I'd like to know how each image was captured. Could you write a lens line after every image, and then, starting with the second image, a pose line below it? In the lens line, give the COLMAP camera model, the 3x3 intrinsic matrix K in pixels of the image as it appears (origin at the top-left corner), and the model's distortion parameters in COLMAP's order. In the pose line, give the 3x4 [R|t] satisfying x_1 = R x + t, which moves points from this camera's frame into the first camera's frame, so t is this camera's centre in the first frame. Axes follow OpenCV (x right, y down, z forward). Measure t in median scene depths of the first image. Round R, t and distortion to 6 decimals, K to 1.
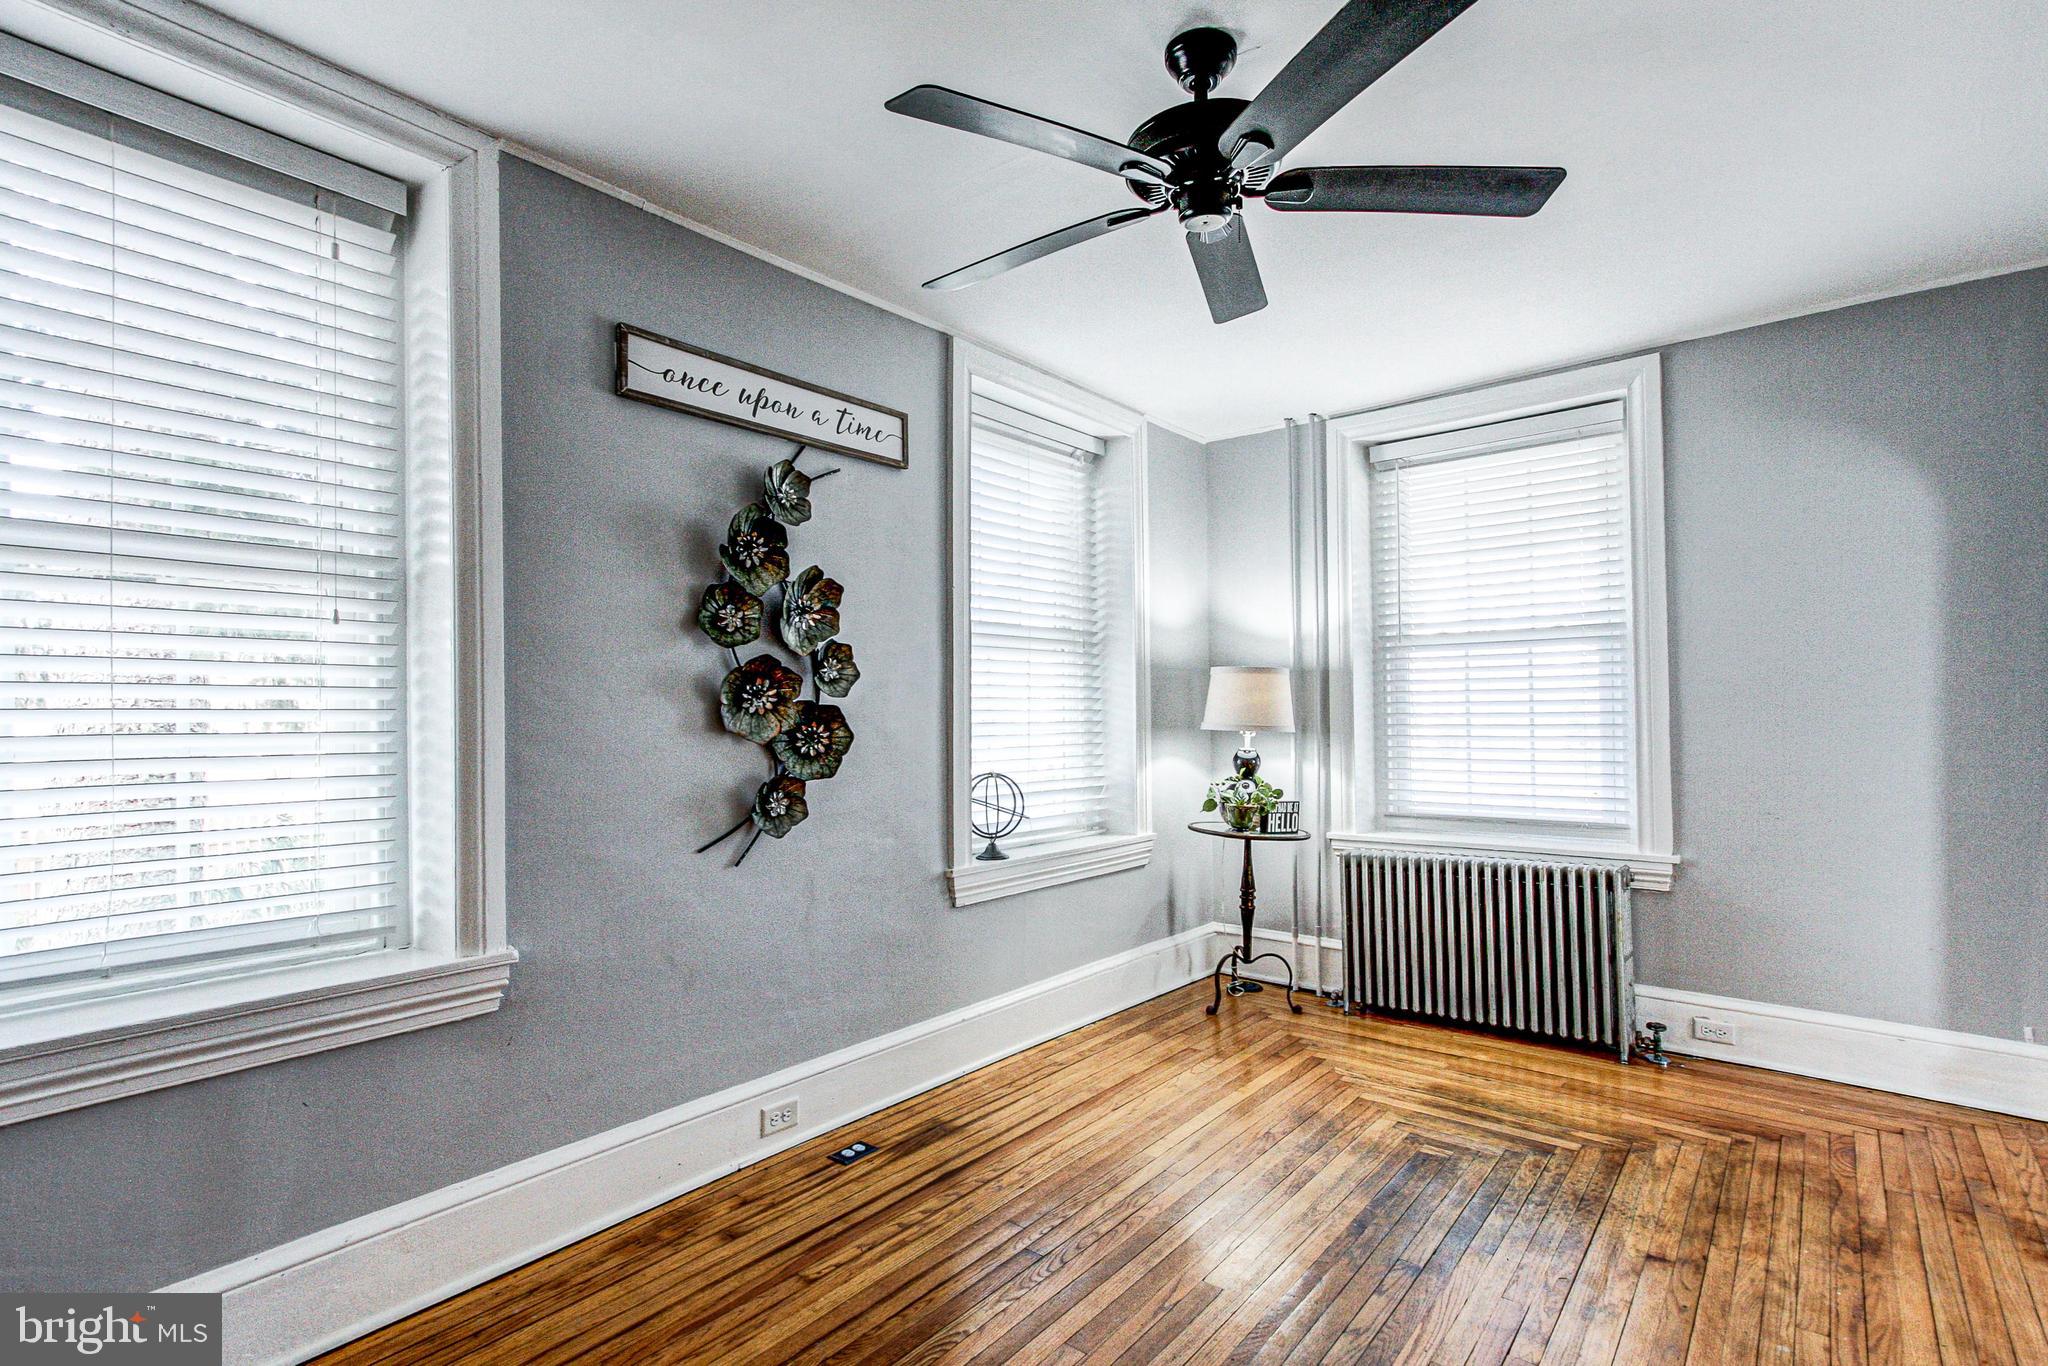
lens RADIAL K [[998.4, 0, 1013.1], [0, 998.4, 699.0], [0, 0, 1]] dist [0.001664, 0.003963]
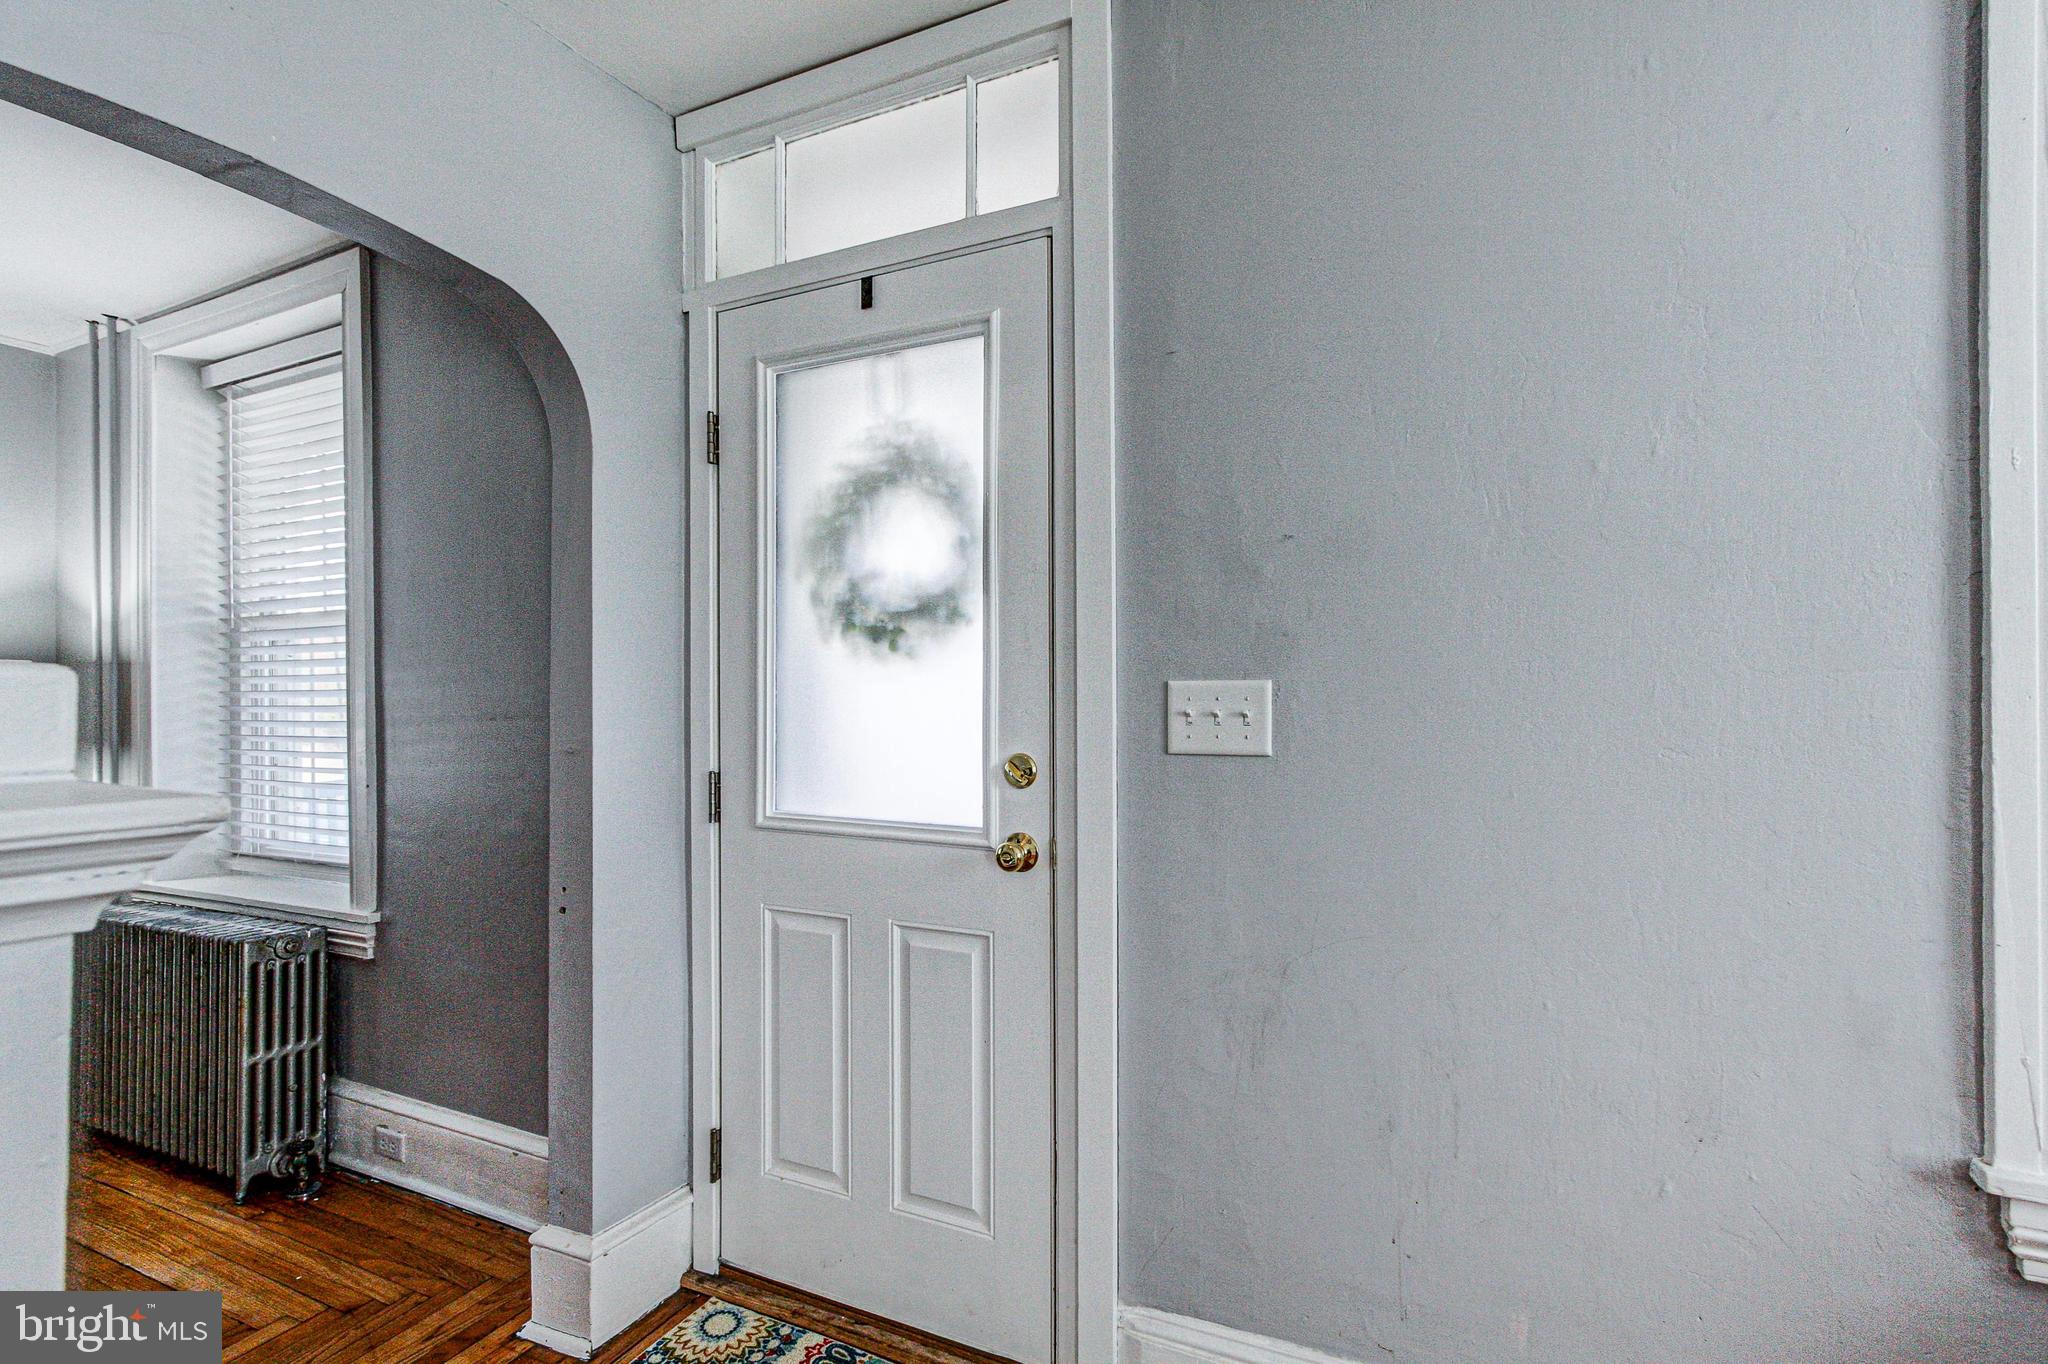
lens RADIAL K [[998.4, 0, 1013.1], [0, 998.4, 698.0], [0, 0, 1]] dist [0.001664, 0.003963]
pose [[0.975733, 0.002481, 0.218951, 0.963865], [-0.004657, 0.999945, 0.009424, -0.015623], [-0.218916, -0.010215, 0.975690, 0.155022]]
